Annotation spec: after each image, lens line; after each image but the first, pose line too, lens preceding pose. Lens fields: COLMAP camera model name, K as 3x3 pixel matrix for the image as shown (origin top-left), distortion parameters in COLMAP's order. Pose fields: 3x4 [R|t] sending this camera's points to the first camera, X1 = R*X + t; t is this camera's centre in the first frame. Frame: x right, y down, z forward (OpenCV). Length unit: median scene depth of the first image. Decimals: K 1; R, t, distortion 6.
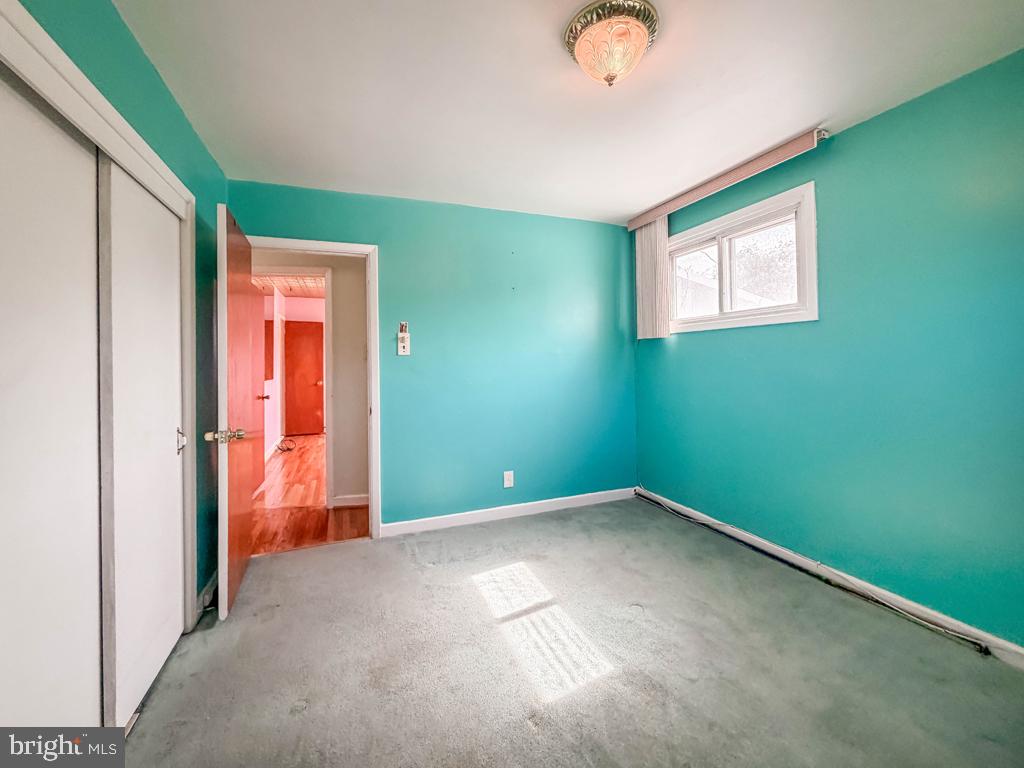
lens RADIAL K [[421.3, 0, 508.2], [0, 421.3, 357.8], [0, 0, 1]] dist [-0.001258, 0.000757]
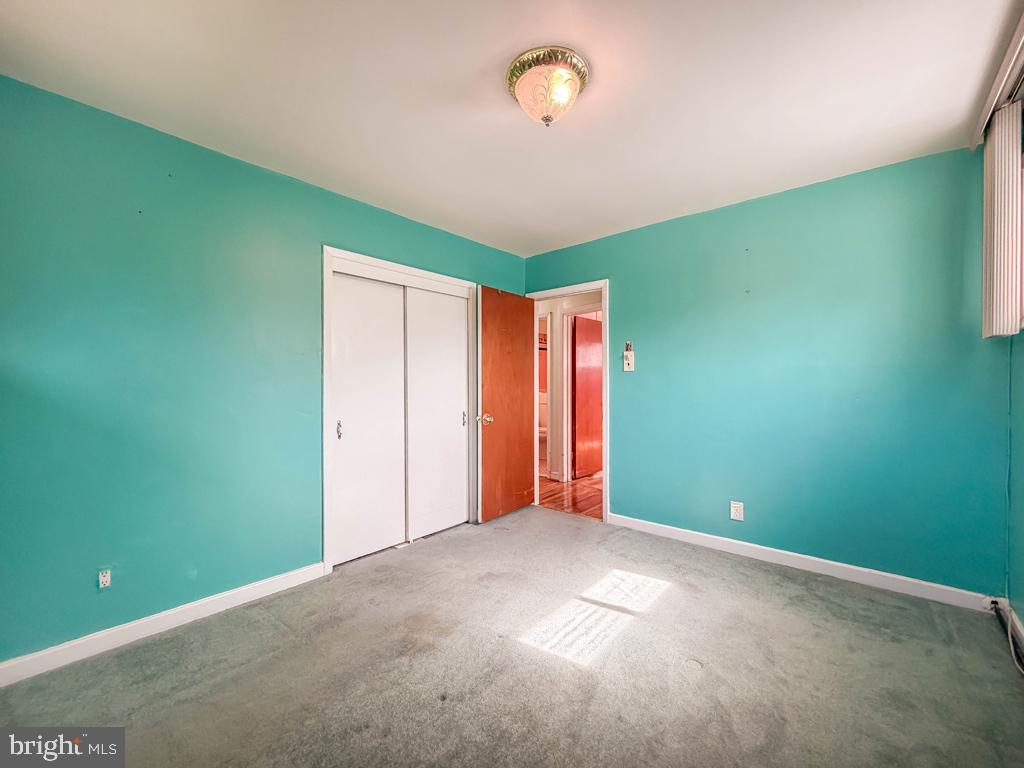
lens RADIAL K [[421.3, 0, 506.9], [0, 421.3, 386.4], [0, 0, 1]] dist [-0.001258, 0.000757]
pose [[0.469557, 0.024953, -0.882549, 0.655540], [0.007478, 0.999452, 0.032237, -0.005159], [0.882870, -0.021737, 0.469114, 0.200795]]
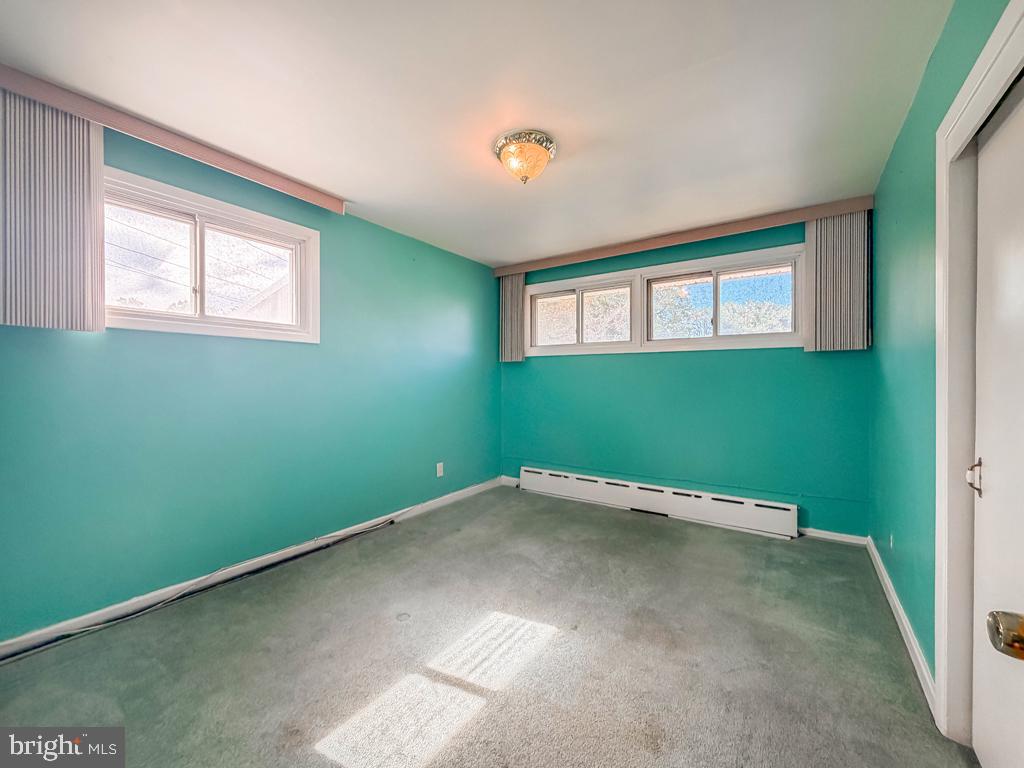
lens RADIAL K [[421.3, 0, 506.2], [0, 421.3, 379.6], [0, 0, 1]] dist [-0.001258, 0.000757]
pose [[-0.563023, 0.009691, 0.826385, -0.505652], [-0.002443, 0.999907, -0.013390, 0.027223], [-0.826438, -0.009558, -0.562947, 1.026729]]
